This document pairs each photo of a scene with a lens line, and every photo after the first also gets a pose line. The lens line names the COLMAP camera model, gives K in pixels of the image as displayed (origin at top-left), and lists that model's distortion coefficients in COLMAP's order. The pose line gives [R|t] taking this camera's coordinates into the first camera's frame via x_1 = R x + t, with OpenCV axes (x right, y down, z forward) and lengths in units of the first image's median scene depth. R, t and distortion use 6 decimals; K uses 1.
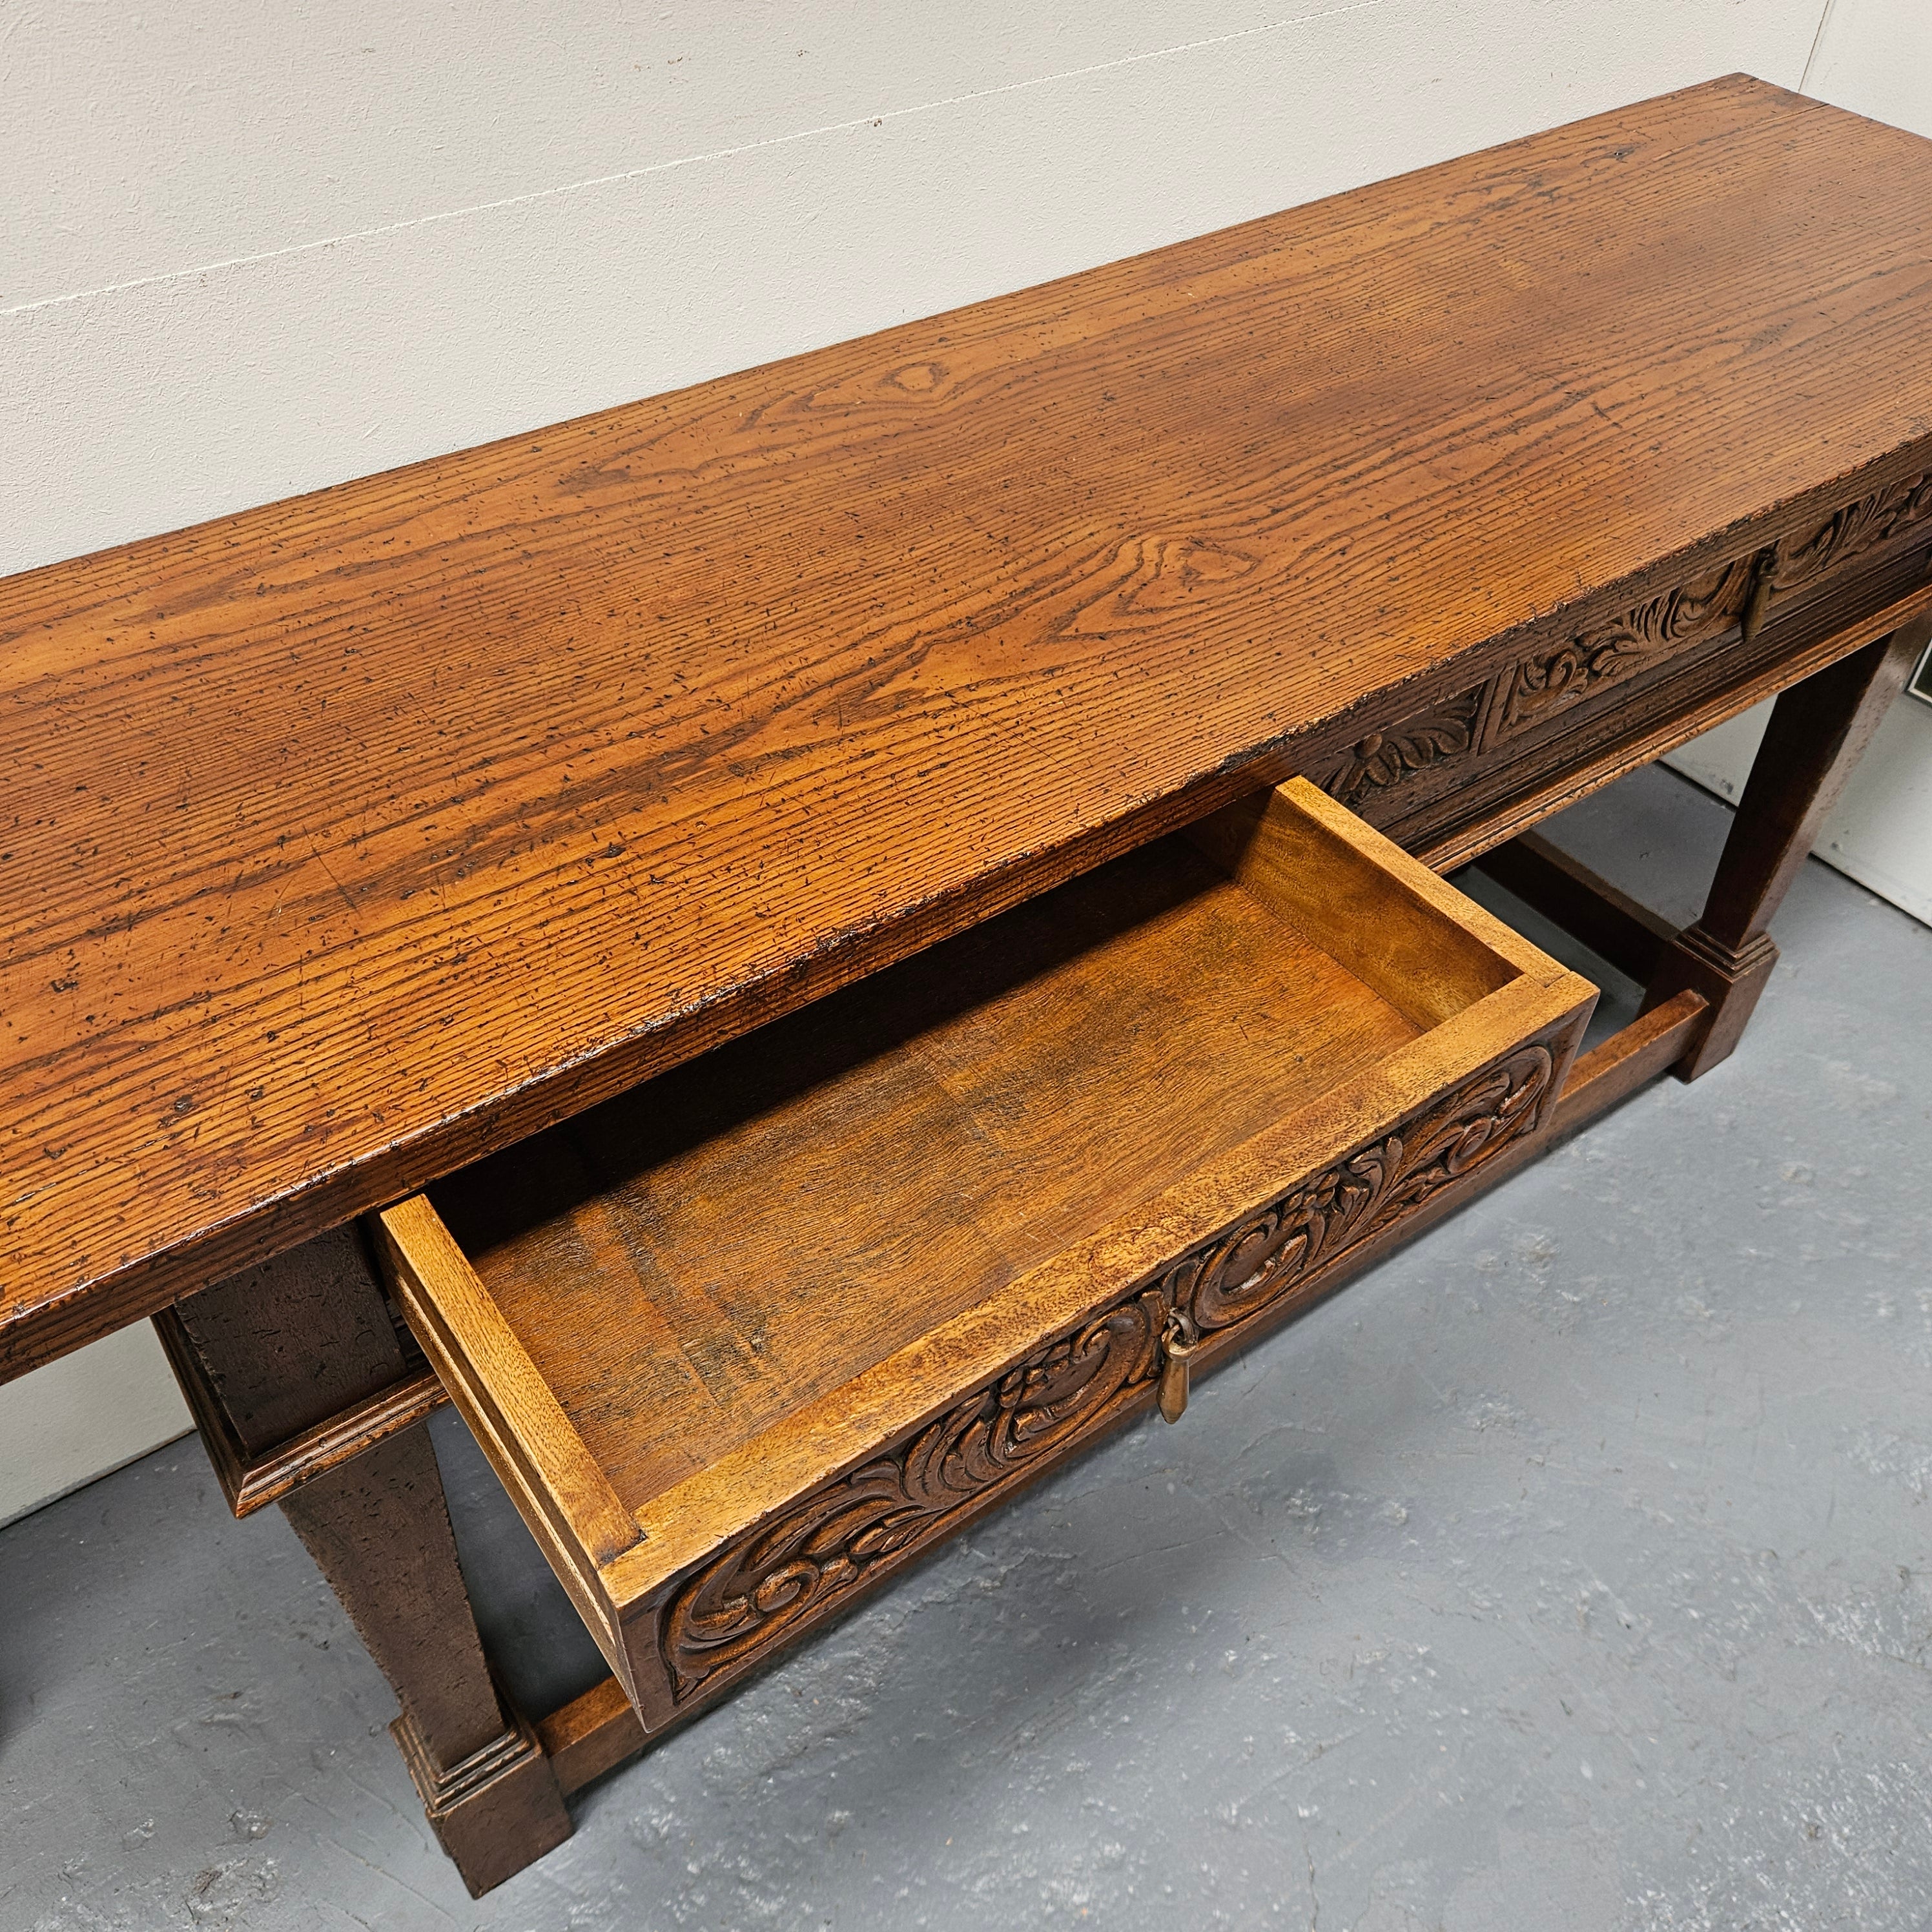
lens RADIAL K [[1737.8, 0, 962.4], [0, 1737.8, 966.3], [0, 0, 1]] dist [0.075846, -0.084439]
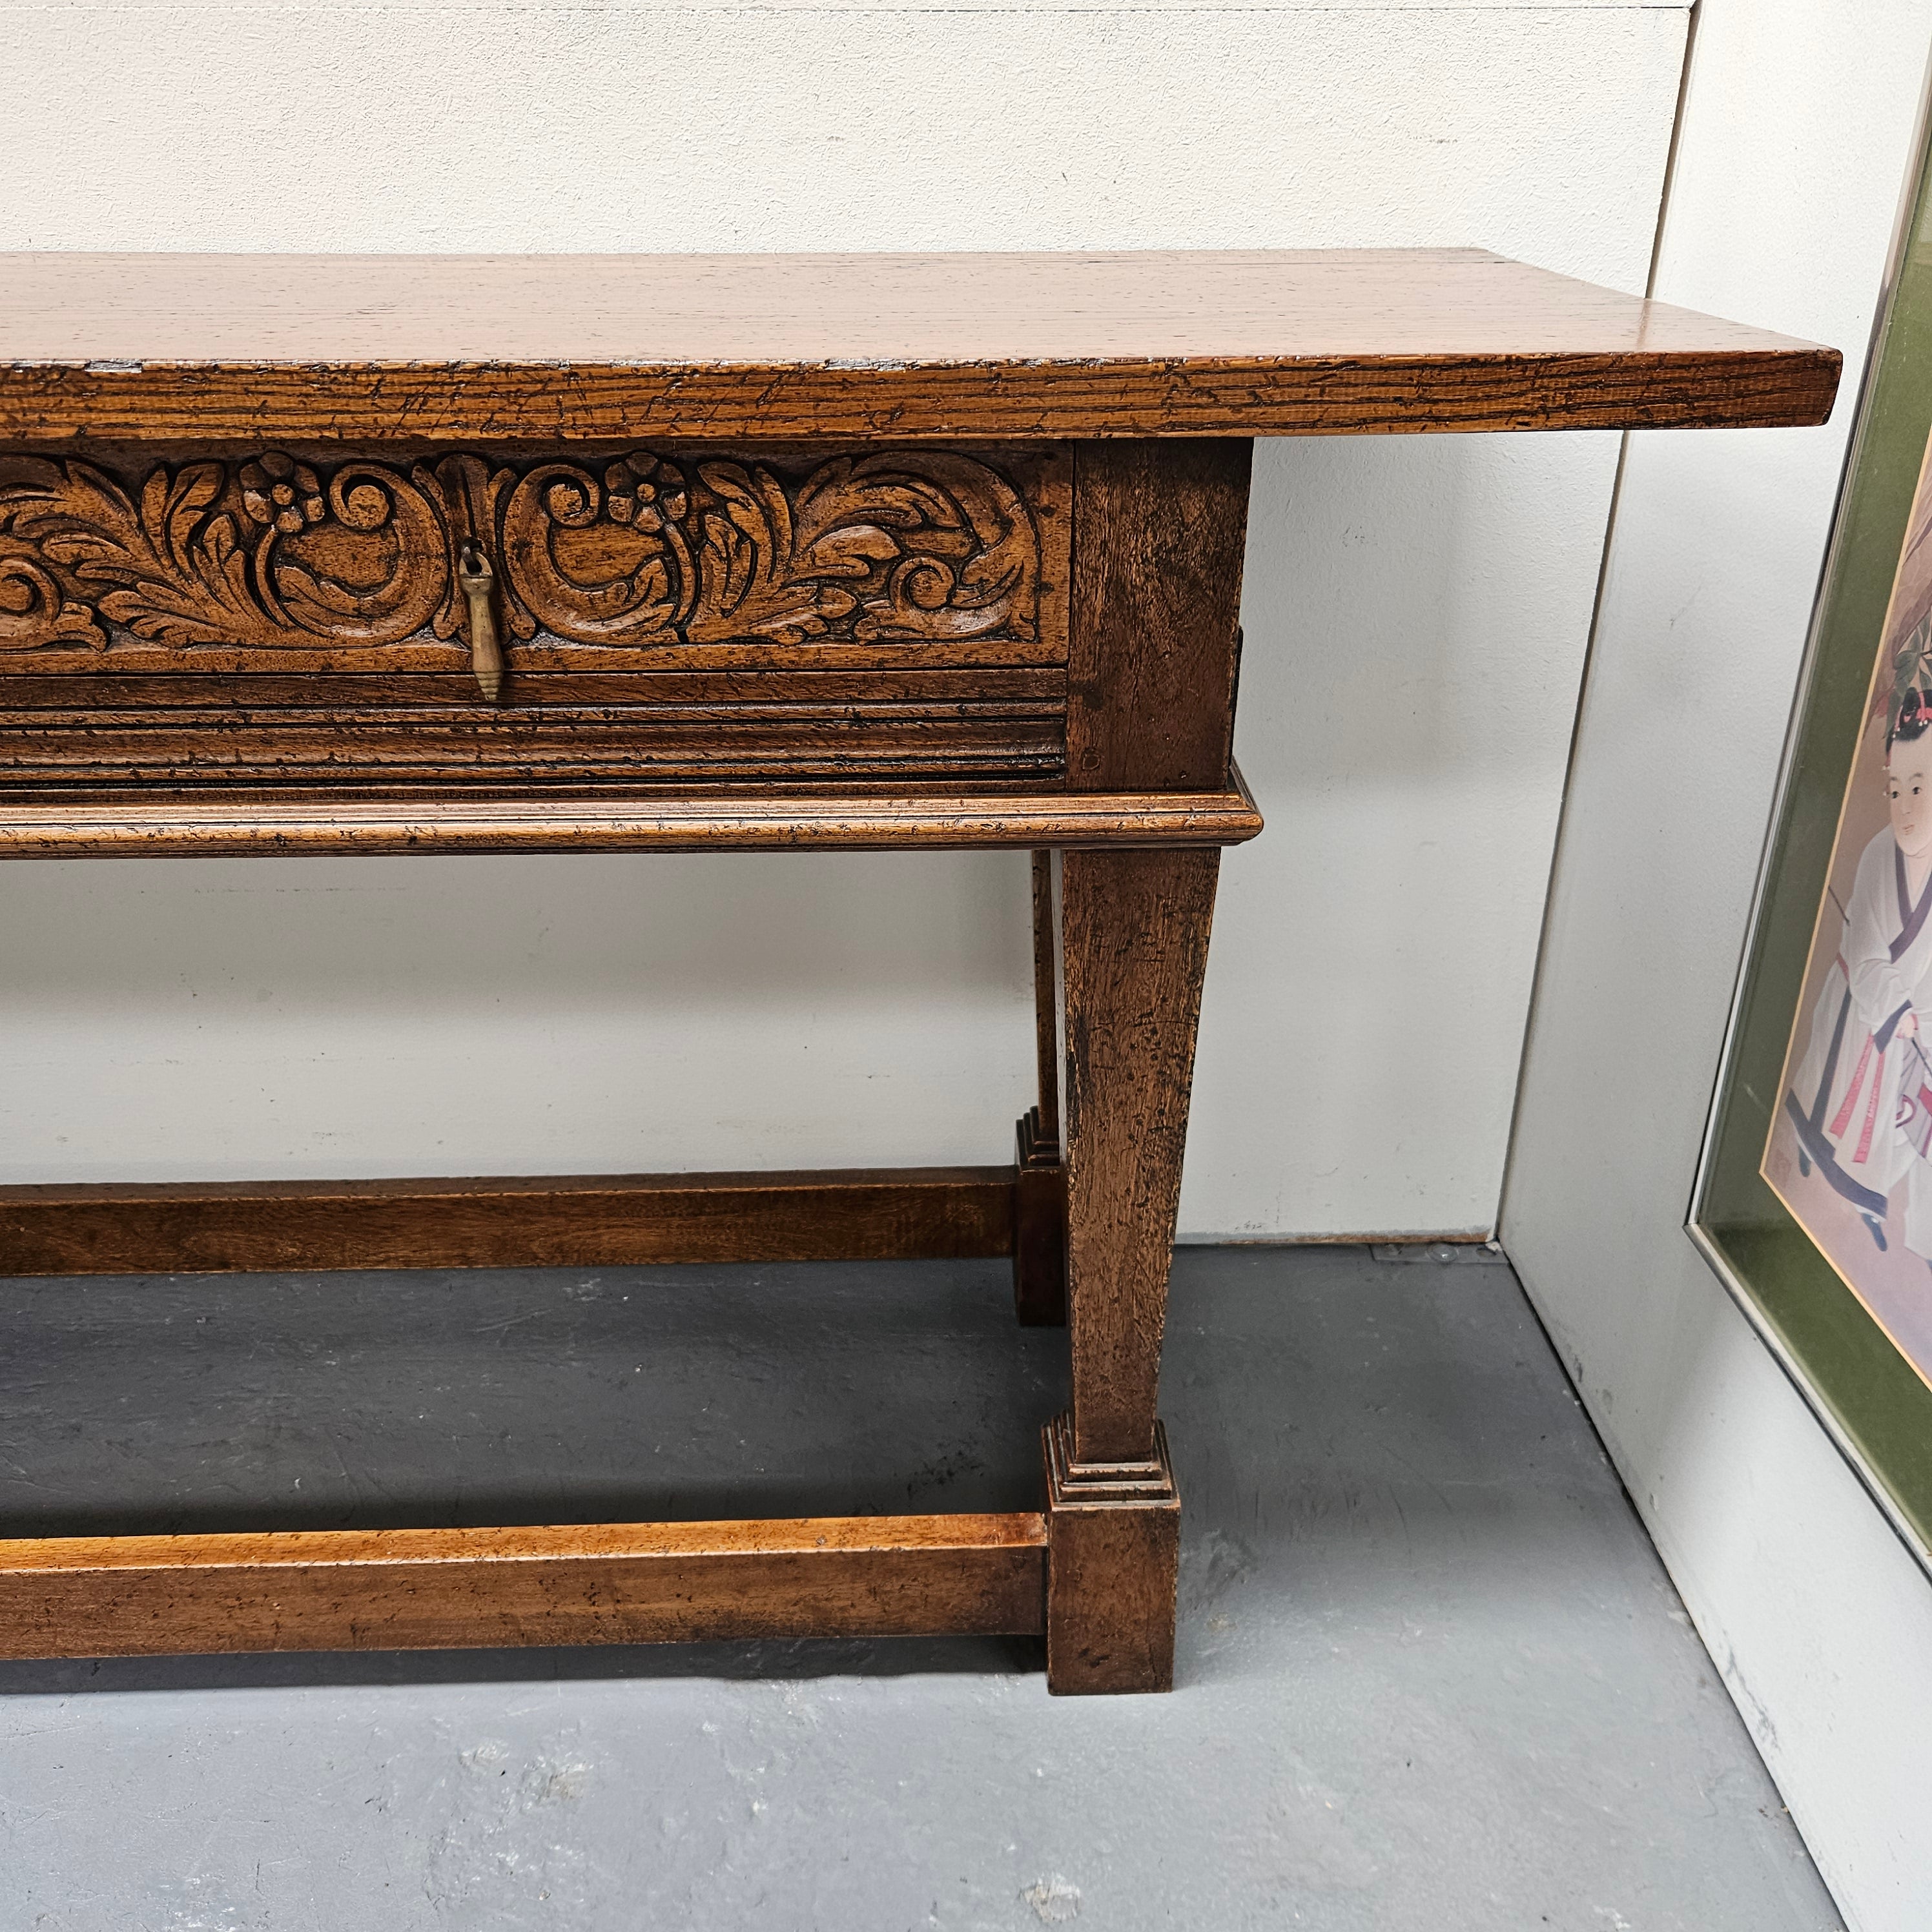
lens RADIAL K [[1737.8, 0, 977.0], [0, 1737.8, 977.5], [0, 0, 1]] dist [0.075846, -0.084439]
pose [[0.825781, 0.236520, -0.512000, 0.990399], [-0.383021, 0.901542, -0.201287, -0.035660], [0.413981, 0.362325, 0.835069, 0.614311]]
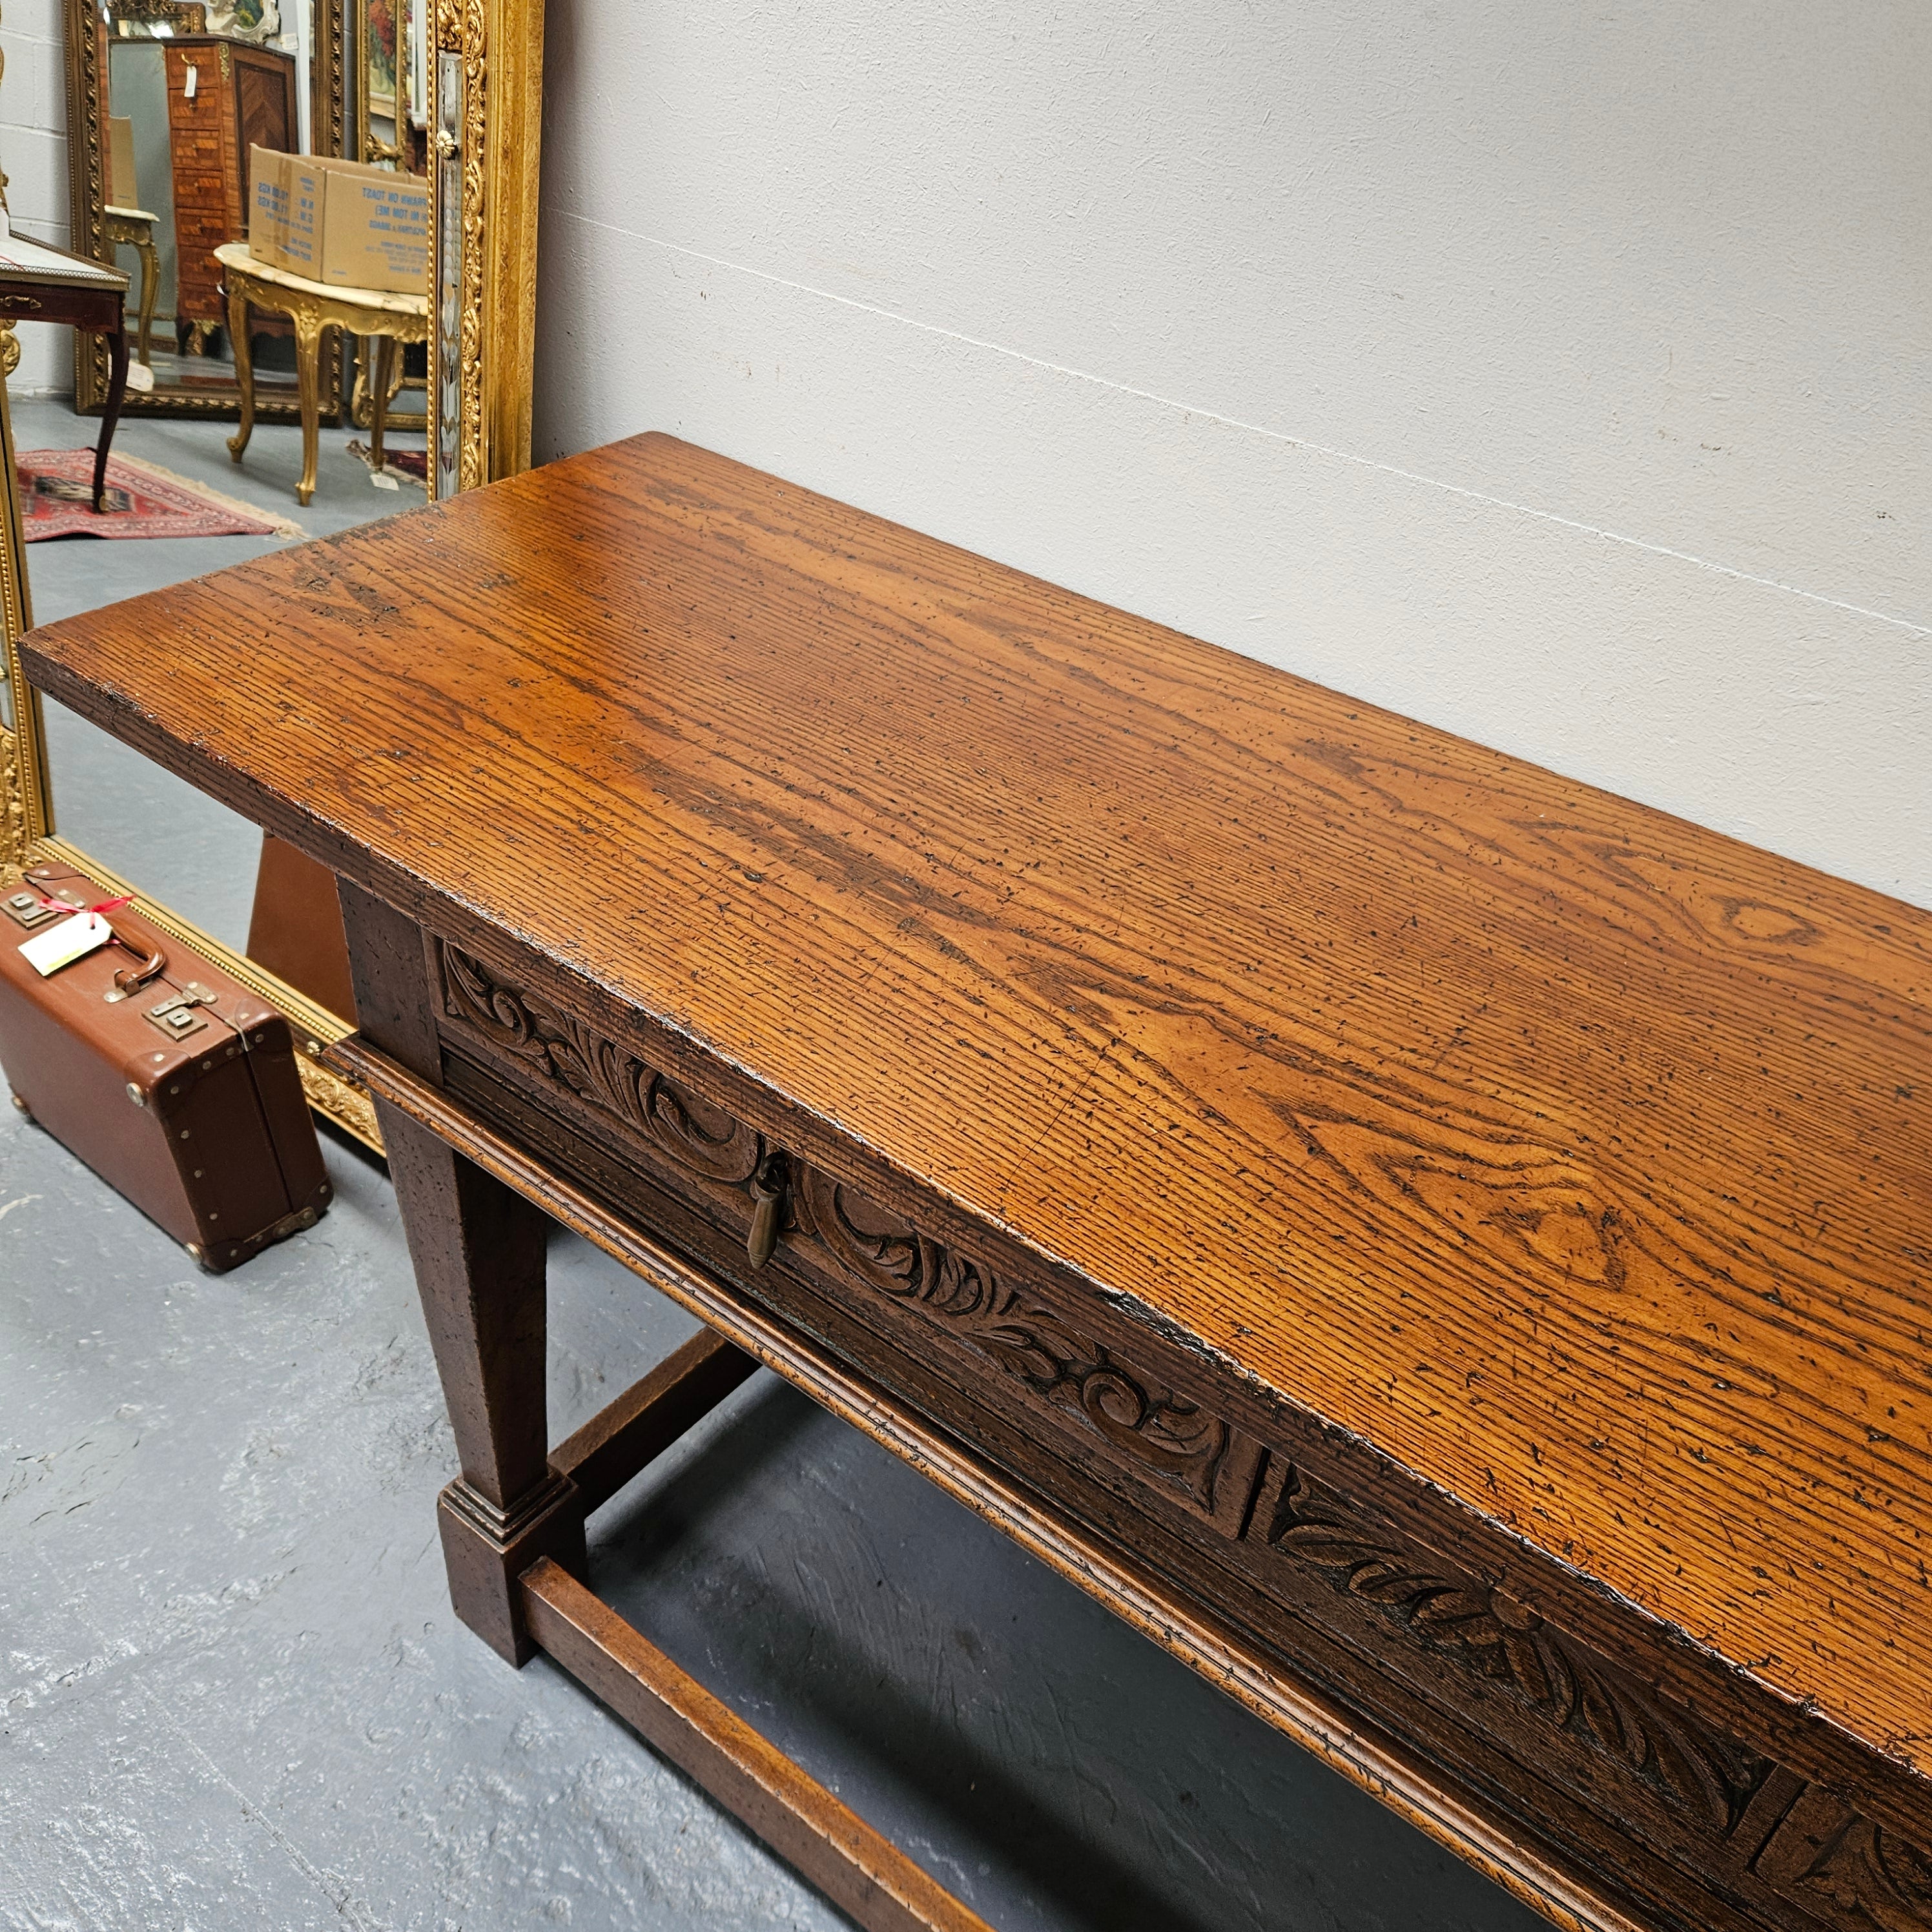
lens RADIAL K [[1737.8, 0, 932.9], [0, 1737.8, 958.3], [0, 0, 1]] dist [0.075846, -0.084439]
pose [[0.280848, 0.570953, -0.771452, 0.473261], [-0.711947, 0.662982, 0.231489, -0.250134], [0.643627, 0.484220, 0.592685, 0.333459]]
